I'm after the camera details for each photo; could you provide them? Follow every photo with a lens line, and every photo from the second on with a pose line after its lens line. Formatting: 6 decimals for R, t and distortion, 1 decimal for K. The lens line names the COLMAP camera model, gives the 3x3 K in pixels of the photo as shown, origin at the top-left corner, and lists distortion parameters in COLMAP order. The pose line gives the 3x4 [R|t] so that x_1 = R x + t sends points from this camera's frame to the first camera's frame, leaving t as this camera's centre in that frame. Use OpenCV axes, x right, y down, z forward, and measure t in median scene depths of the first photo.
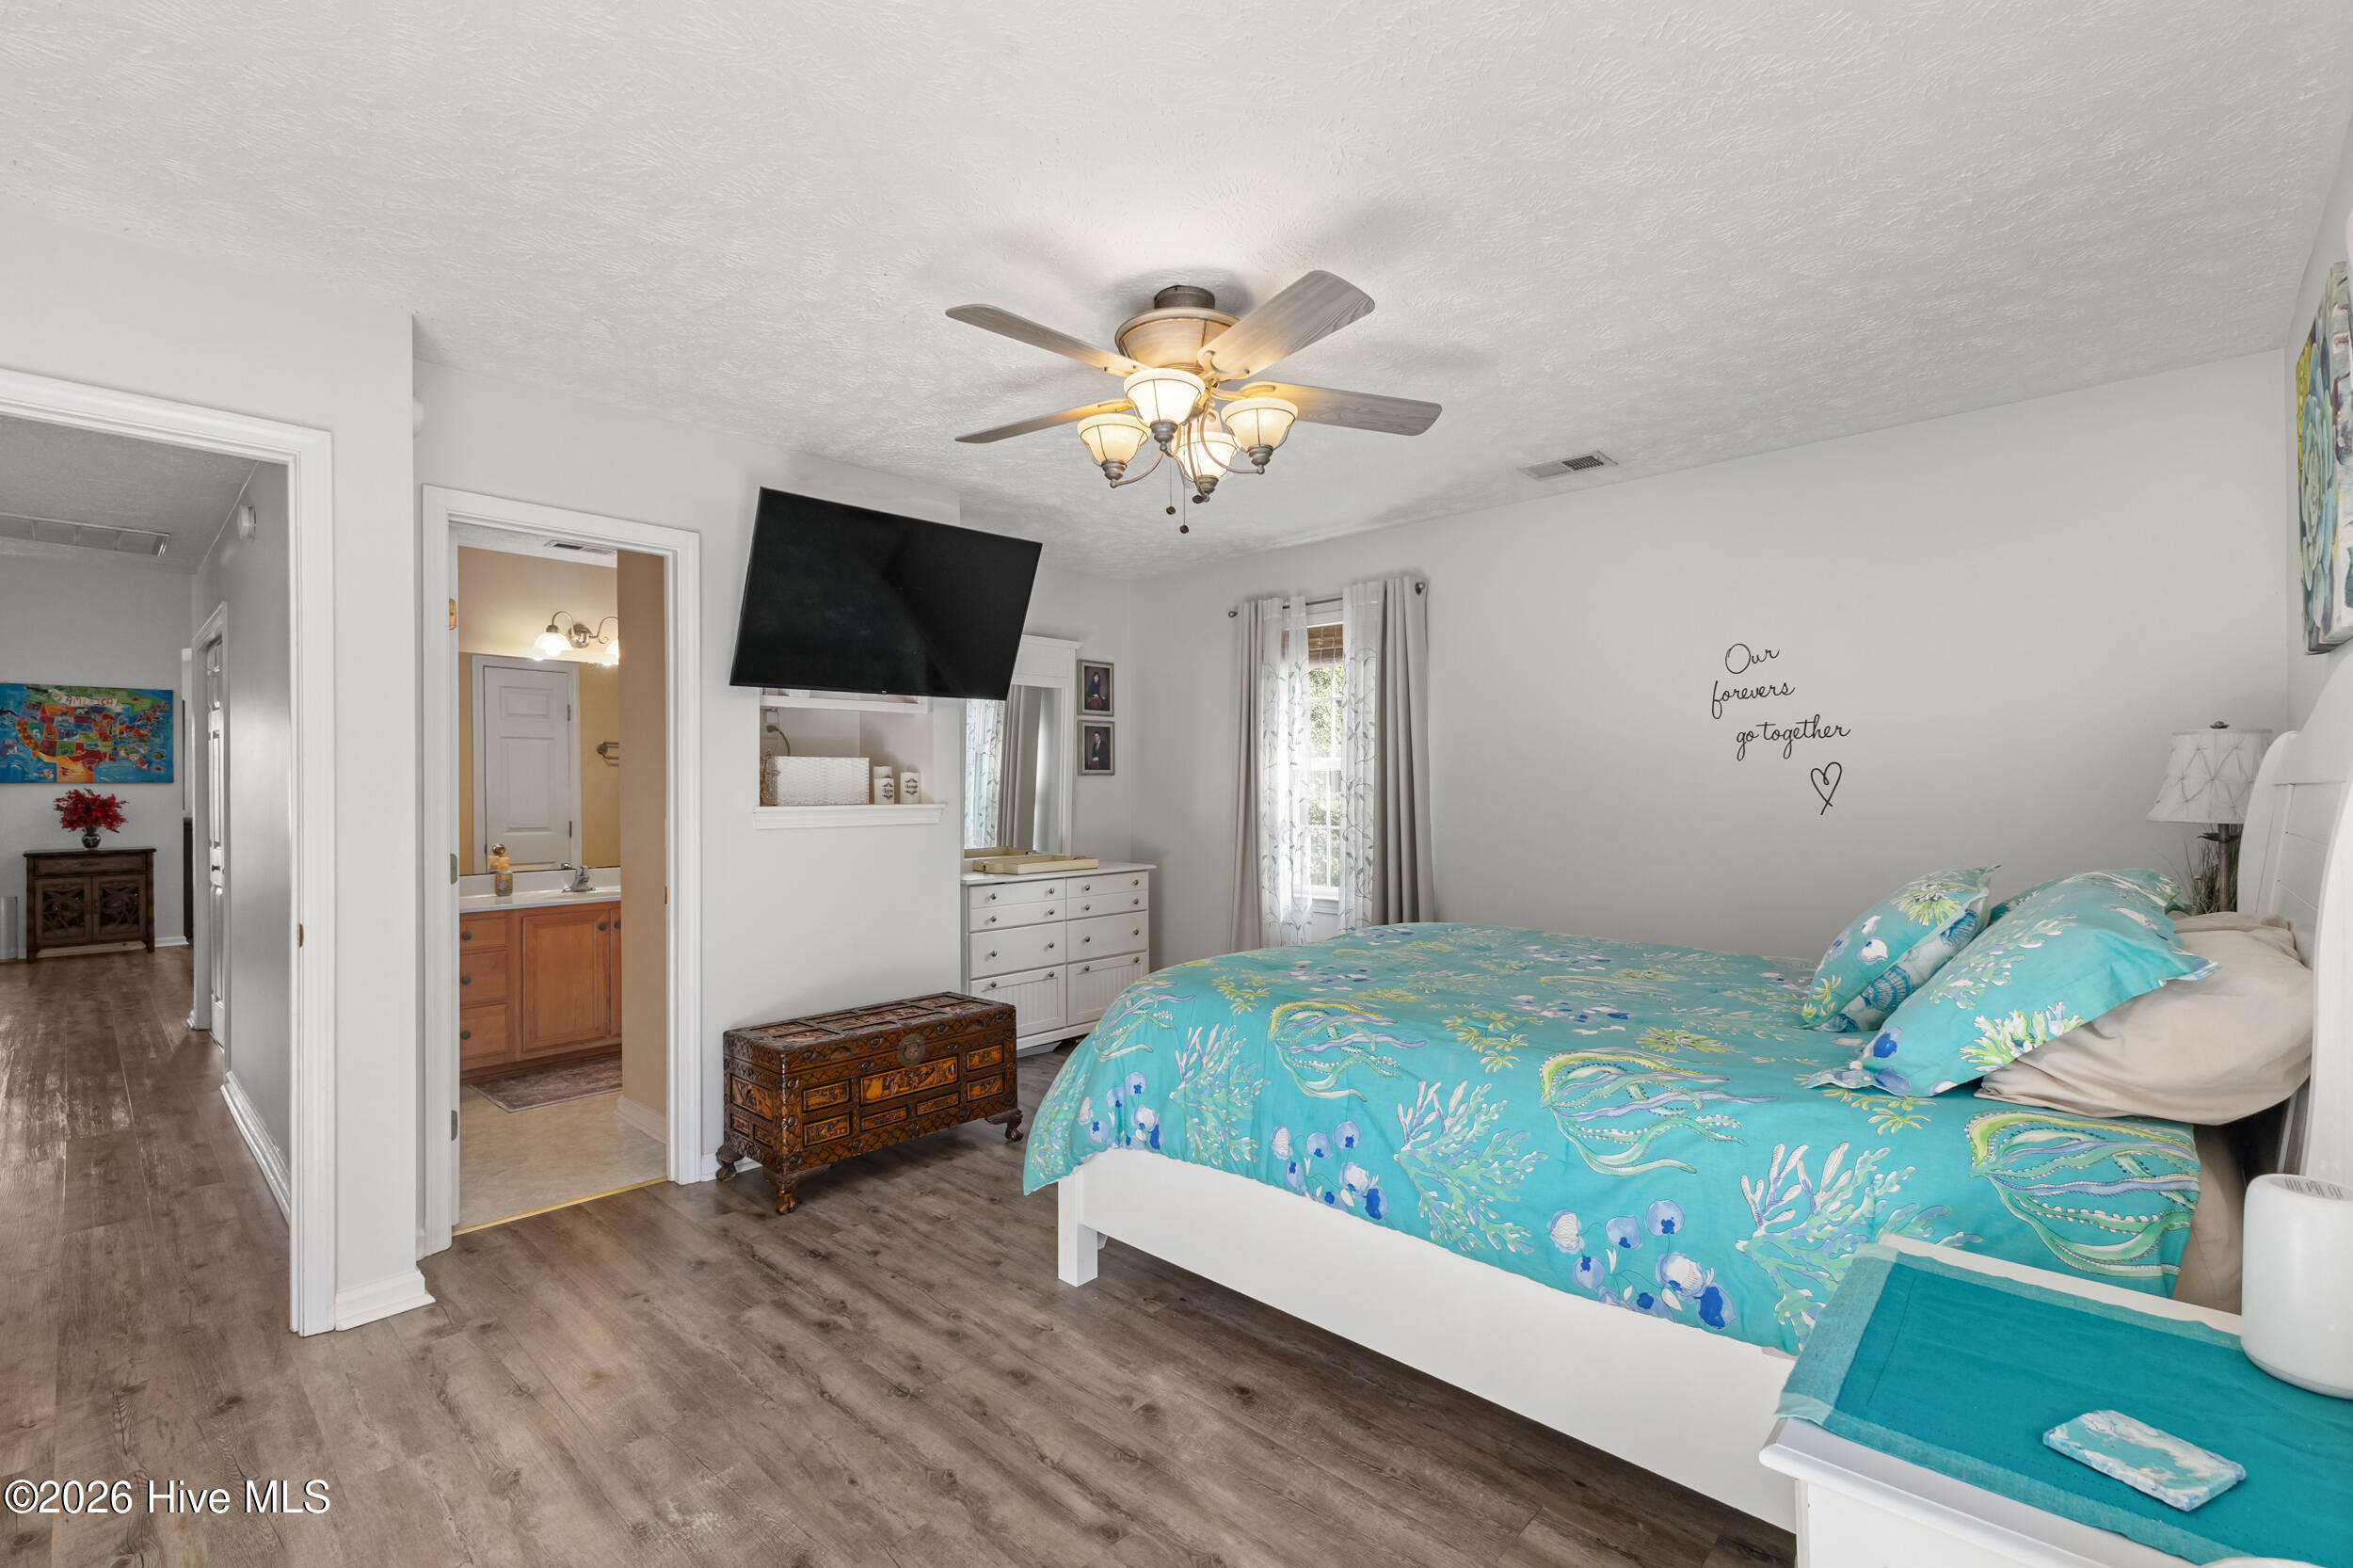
lens RADIAL K [[1018.8, 0, 1172.2], [0, 1018.8, 795.5], [0, 0, 1]] dist [0.004168, 0.000626]
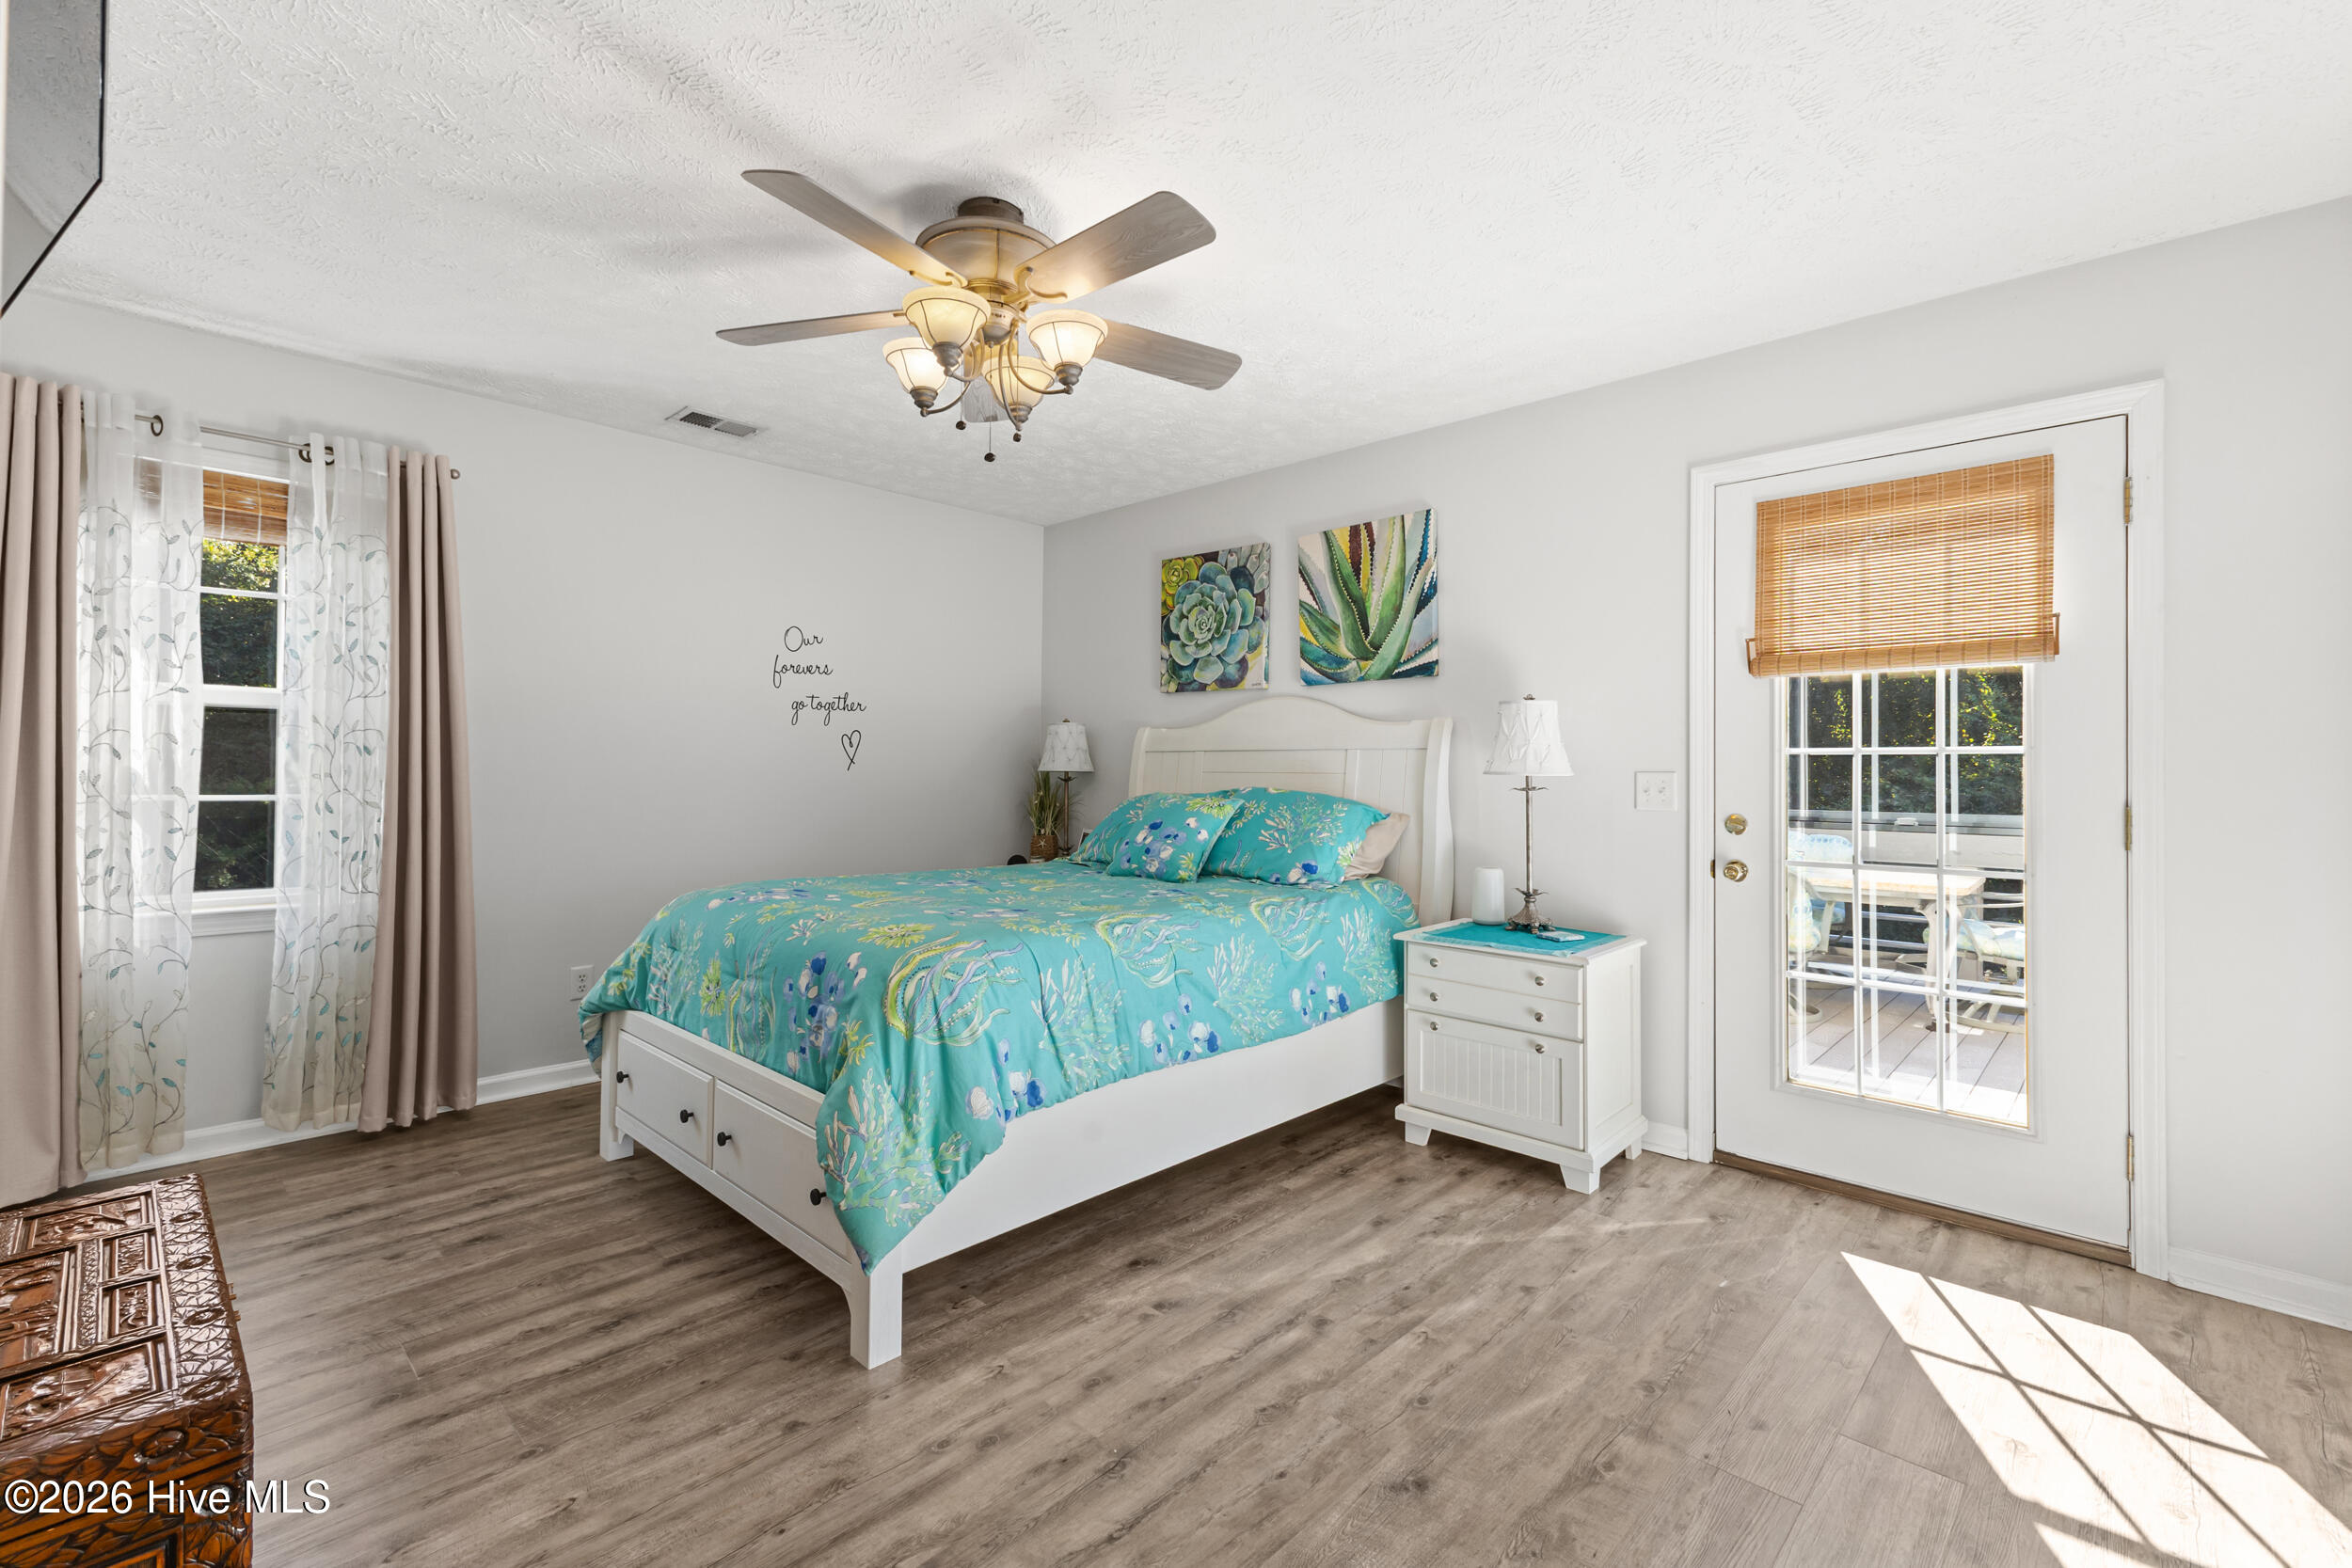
lens RADIAL K [[1018.3, 0, 1171.5], [0, 1018.3, 768.5], [0, 0, 1]] dist [0.004168, 0.000626]
pose [[0.015755, 0.004923, 0.999864, -1.061656], [-0.003441, 0.999982, -0.004869, 0.035101], [-0.999870, -0.003364, 0.015772, 0.933531]]
